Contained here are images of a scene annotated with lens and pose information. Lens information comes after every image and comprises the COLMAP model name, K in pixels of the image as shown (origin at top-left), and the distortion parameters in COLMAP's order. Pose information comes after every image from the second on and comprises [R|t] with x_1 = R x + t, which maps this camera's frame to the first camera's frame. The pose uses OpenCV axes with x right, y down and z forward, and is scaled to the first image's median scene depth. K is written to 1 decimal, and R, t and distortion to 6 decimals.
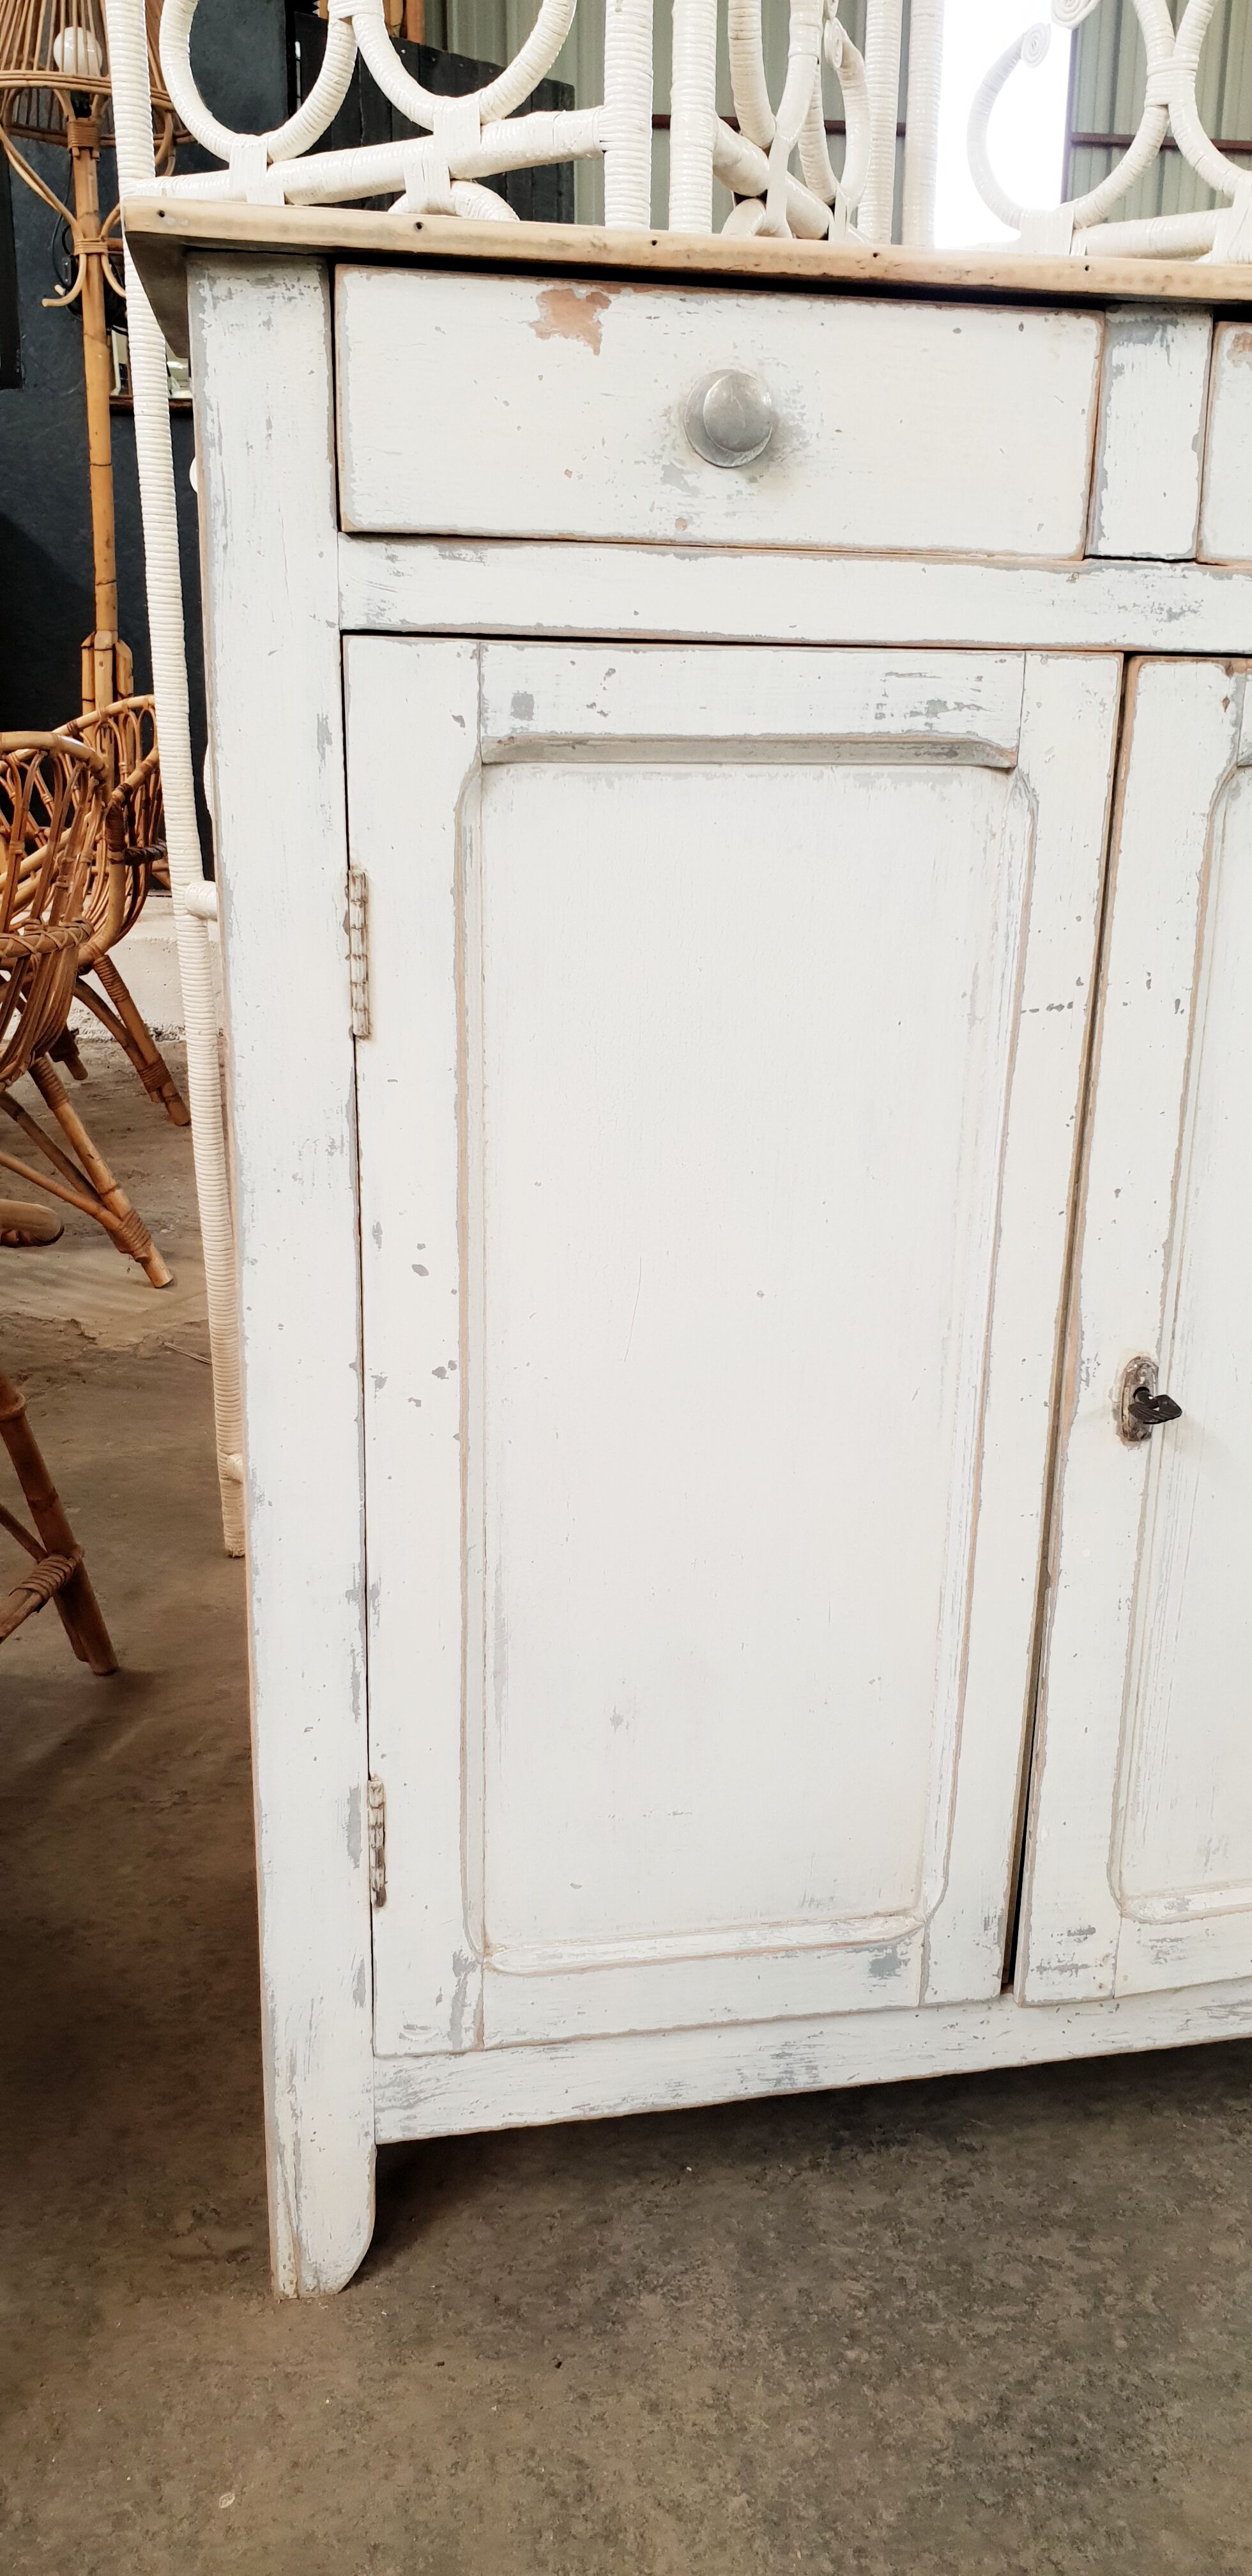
lens RADIAL K [[2026.0, 0, 634.8], [0, 2026.0, 1266.8], [0, 0, 1]] dist [-0.032655, 0.047455]
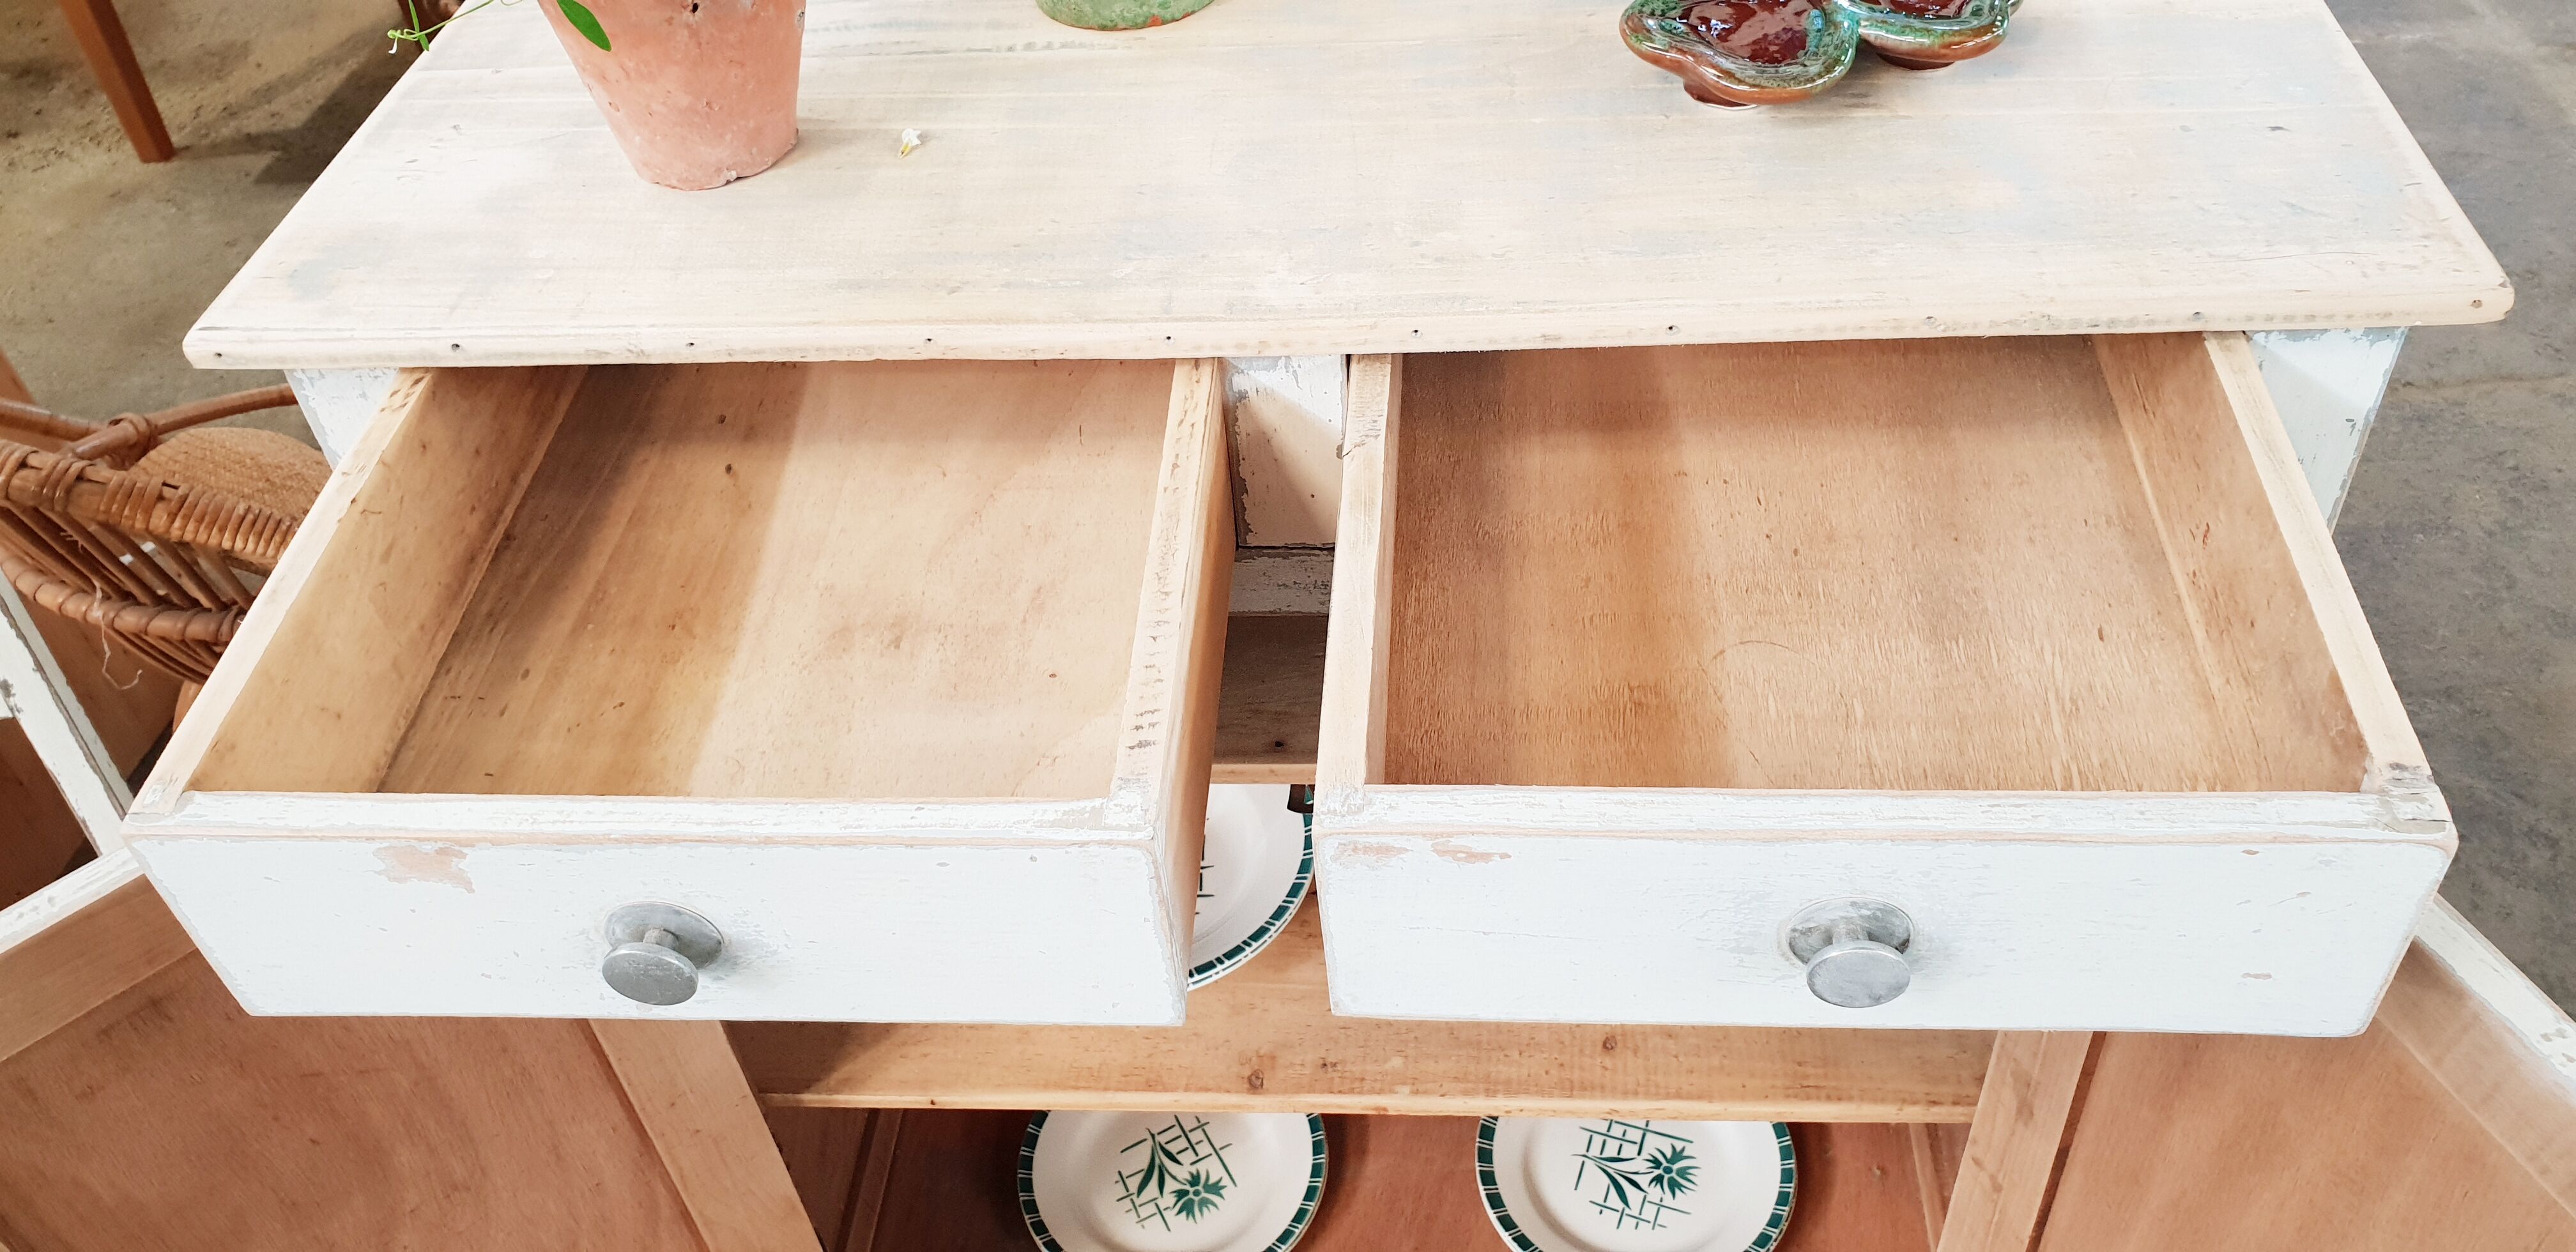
lens RADIAL K [[2026.0, 0, 1274.7], [0, 2026.0, 492.2], [0, 0, 1]] dist [-0.032655, 0.047455]
pose [[0.966172, 0.078430, -0.245683, 0.410103], [0.021497, 0.924830, 0.379773, -0.639063], [0.257000, -0.372208, 0.891859, 0.155813]]
